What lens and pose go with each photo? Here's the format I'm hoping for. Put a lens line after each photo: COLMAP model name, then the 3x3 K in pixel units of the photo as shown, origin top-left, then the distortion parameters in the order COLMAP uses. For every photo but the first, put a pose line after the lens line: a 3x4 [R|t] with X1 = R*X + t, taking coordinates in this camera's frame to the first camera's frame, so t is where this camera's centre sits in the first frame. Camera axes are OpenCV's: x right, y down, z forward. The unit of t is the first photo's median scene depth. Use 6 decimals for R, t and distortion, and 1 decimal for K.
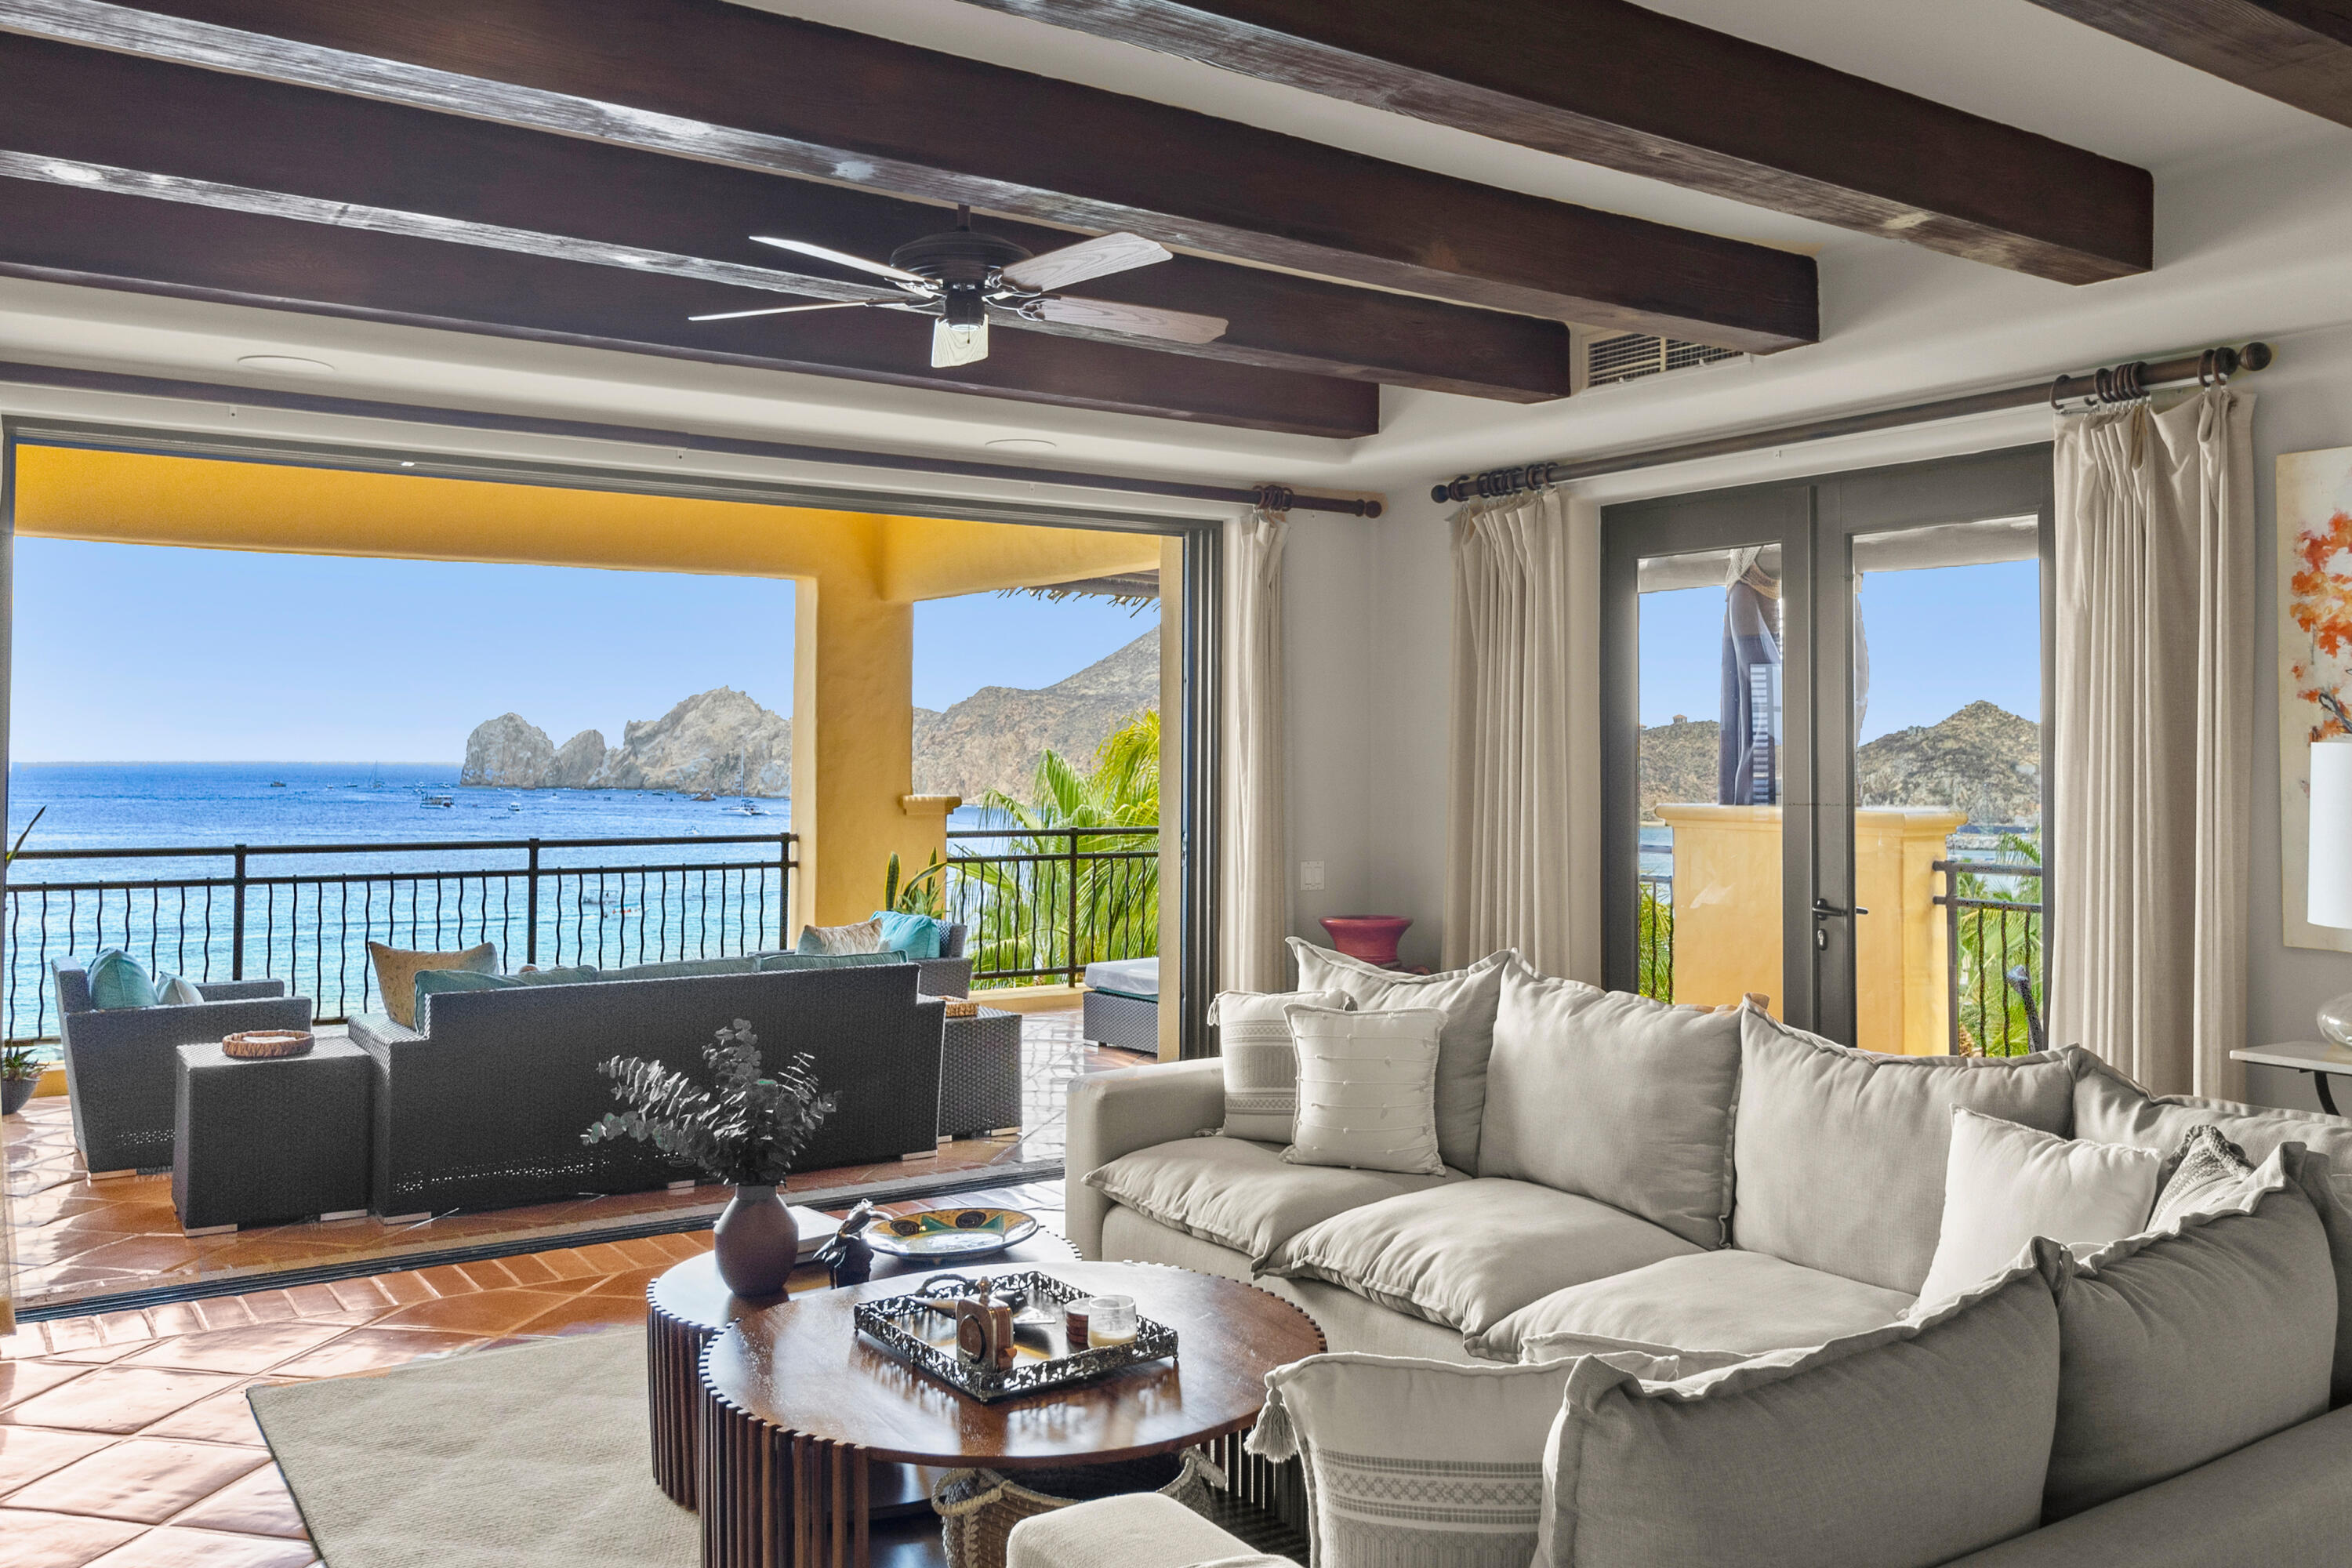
lens RADIAL K [[1896.3, 0, 1207.1], [0, 1896.3, 697.6], [0, 0, 1]] dist [-0.001031, 0.001987]
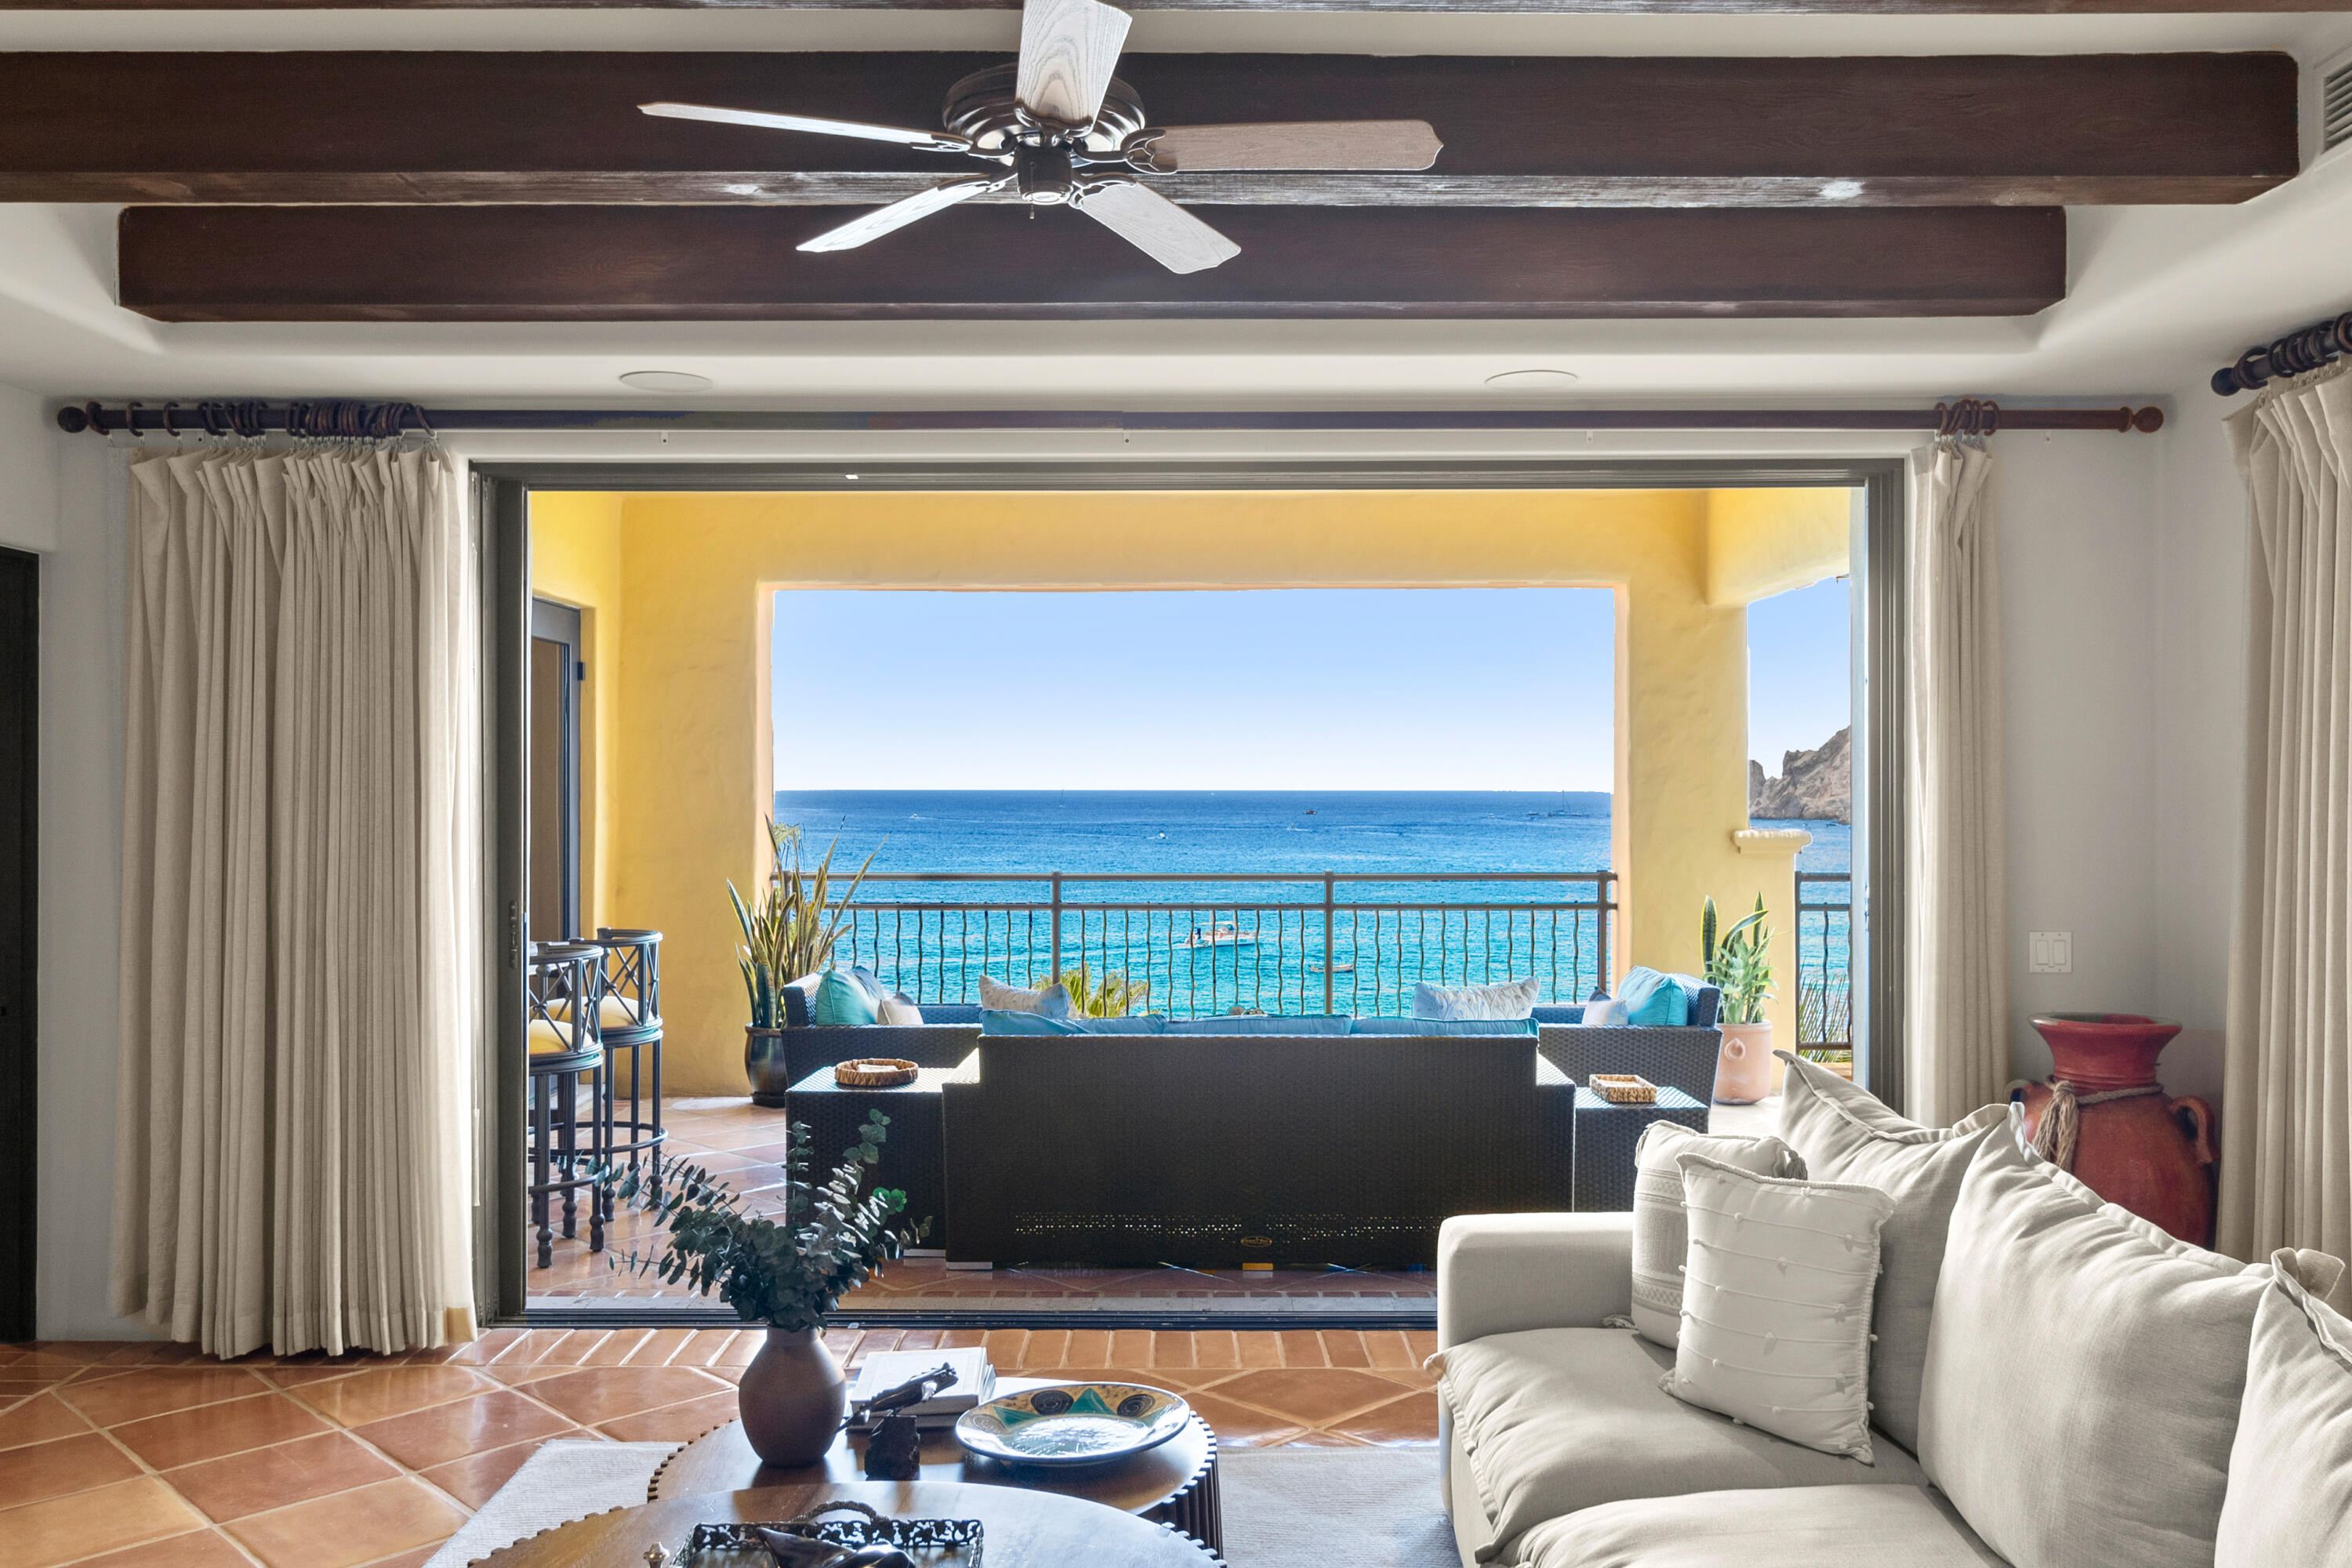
lens RADIAL K [[1882.2, 0, 1193.0], [0, 1882.2, 779.0], [0, 0, 1]] dist [0.001405, -0.003058]
pose [[0.825201, -0.006134, -0.564806, 0.204670], [0.021367, 0.999564, 0.020363, 0.009561], [0.564435, -0.028872, 0.824973, 0.268928]]
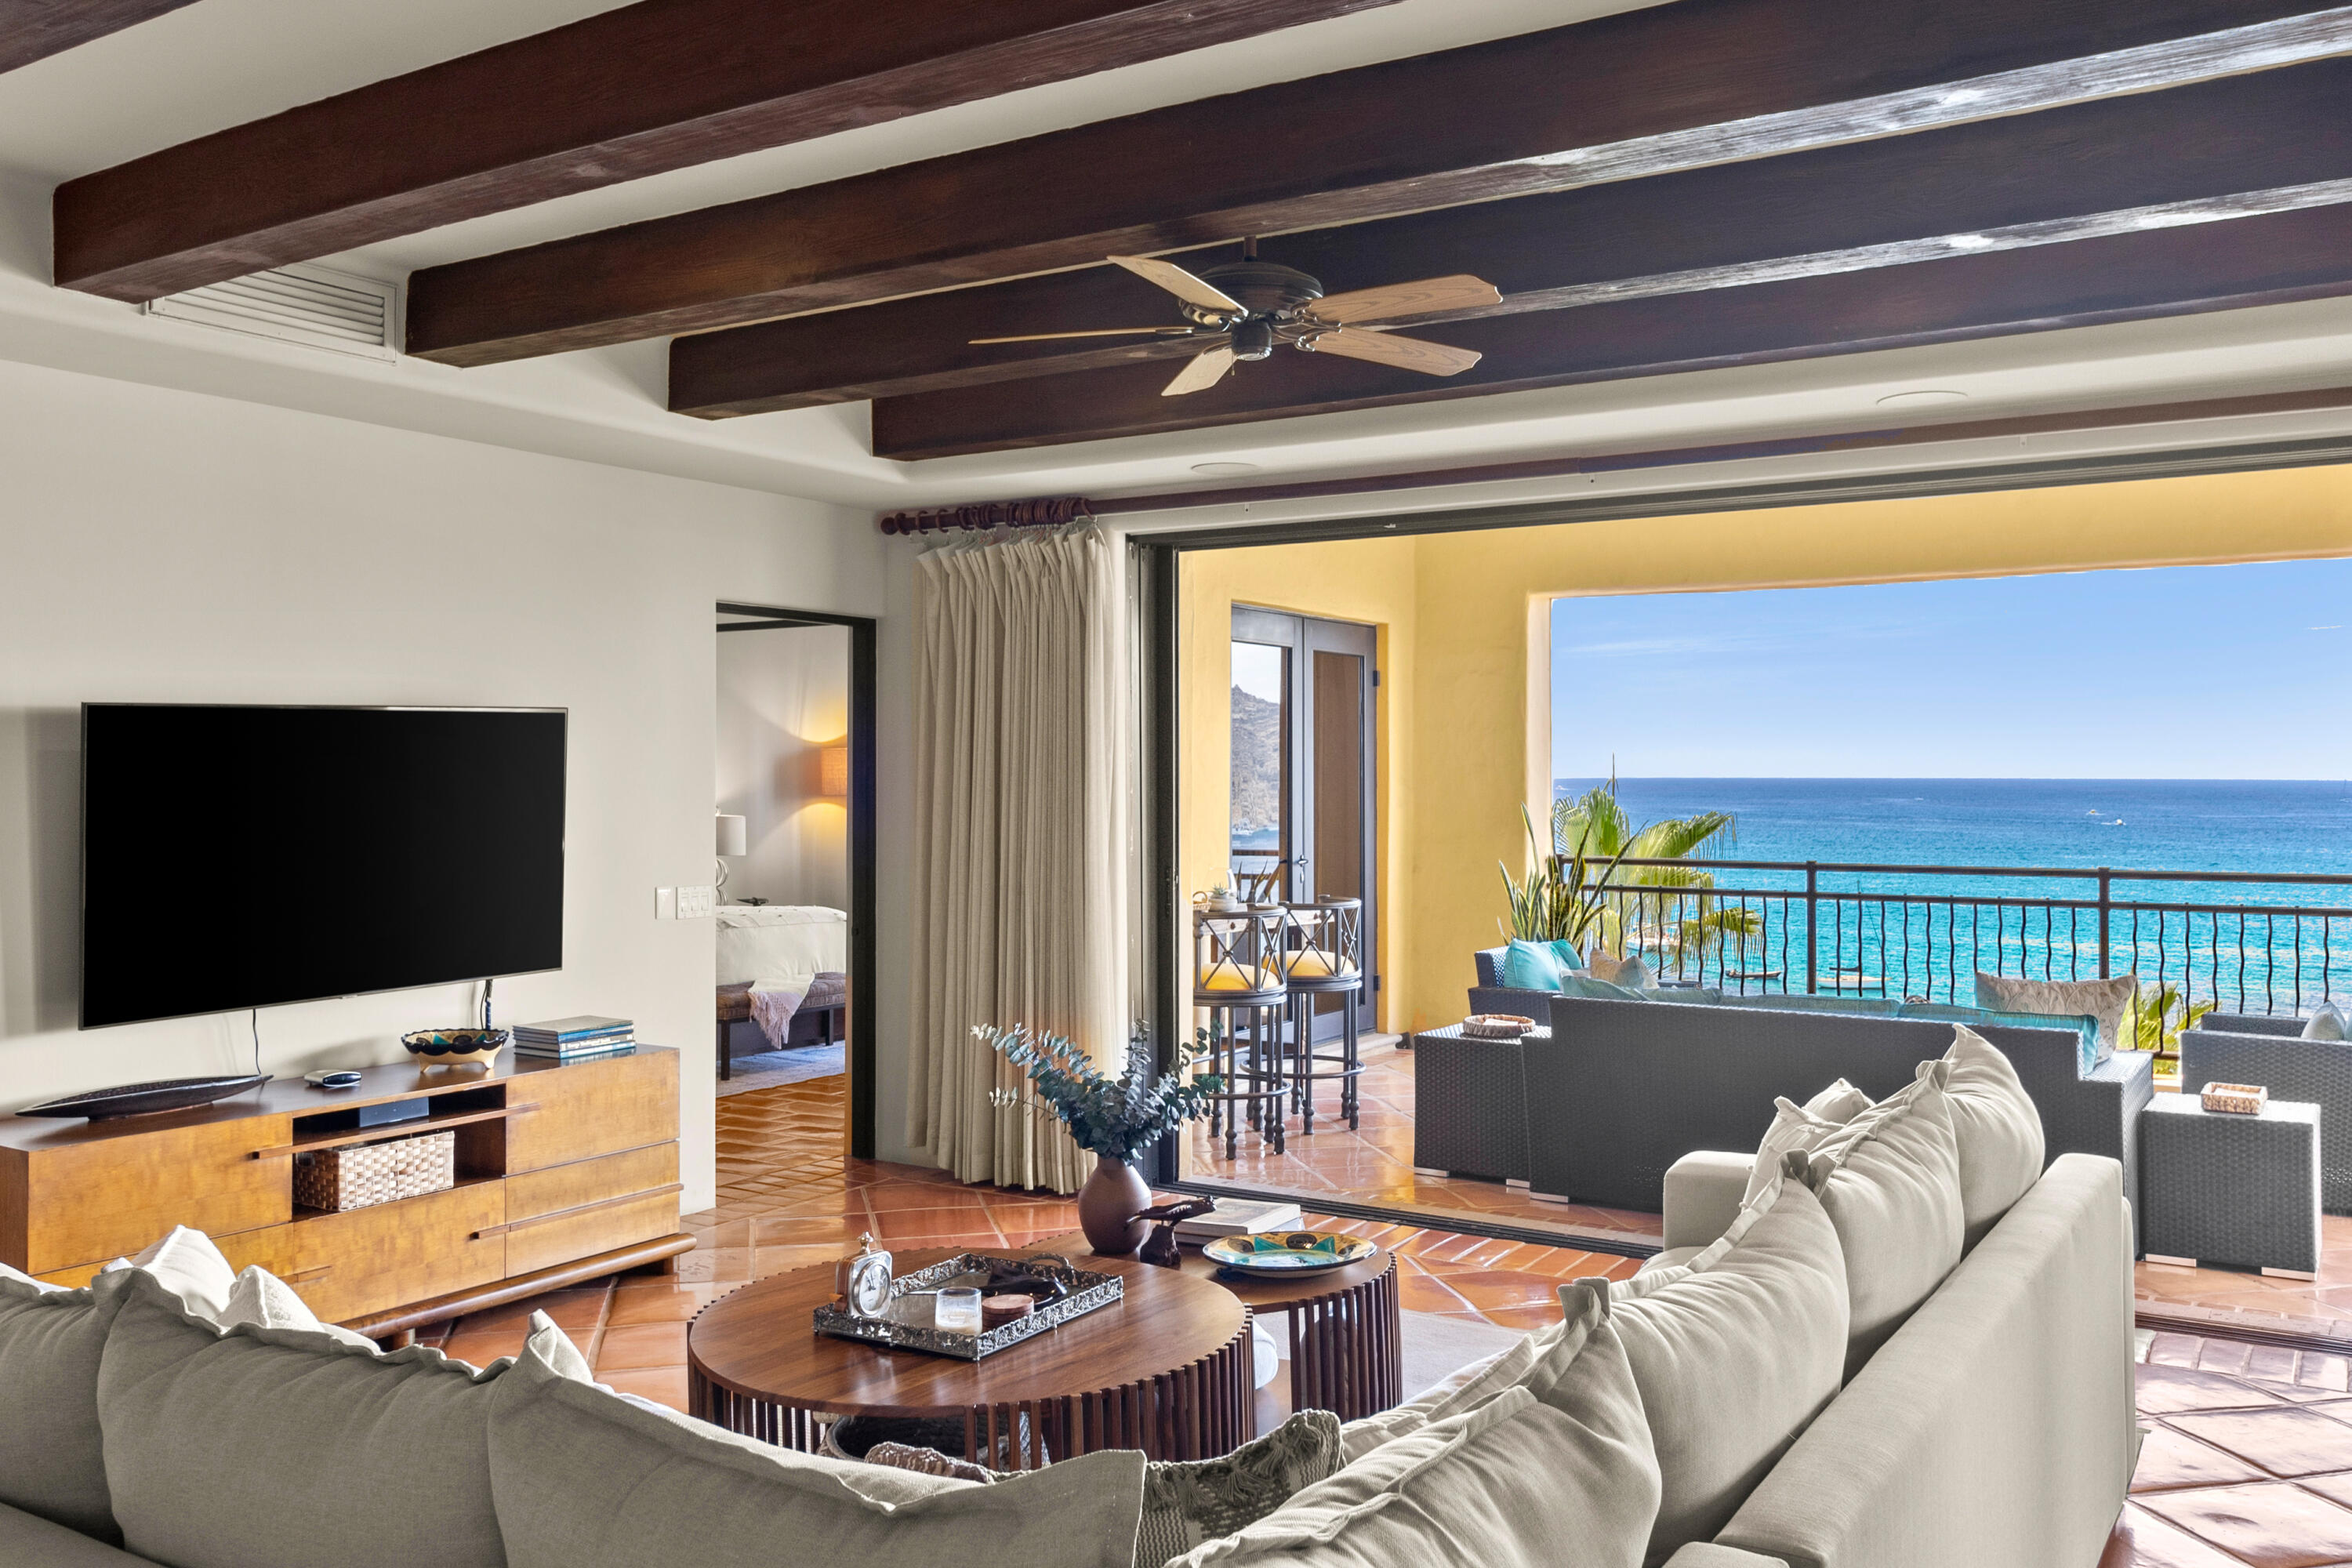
lens RADIAL K [[1913.5, 0, 1169.5], [0, 1913.5, 731.2], [0, 0, 1]] dist [-0.000413, -0.001224]
pose [[0.398469, -0.024937, -0.916843, 0.495403], [0.029958, 0.999451, -0.014164, 0.011864], [0.916692, -0.021823, 0.398997, 0.343435]]
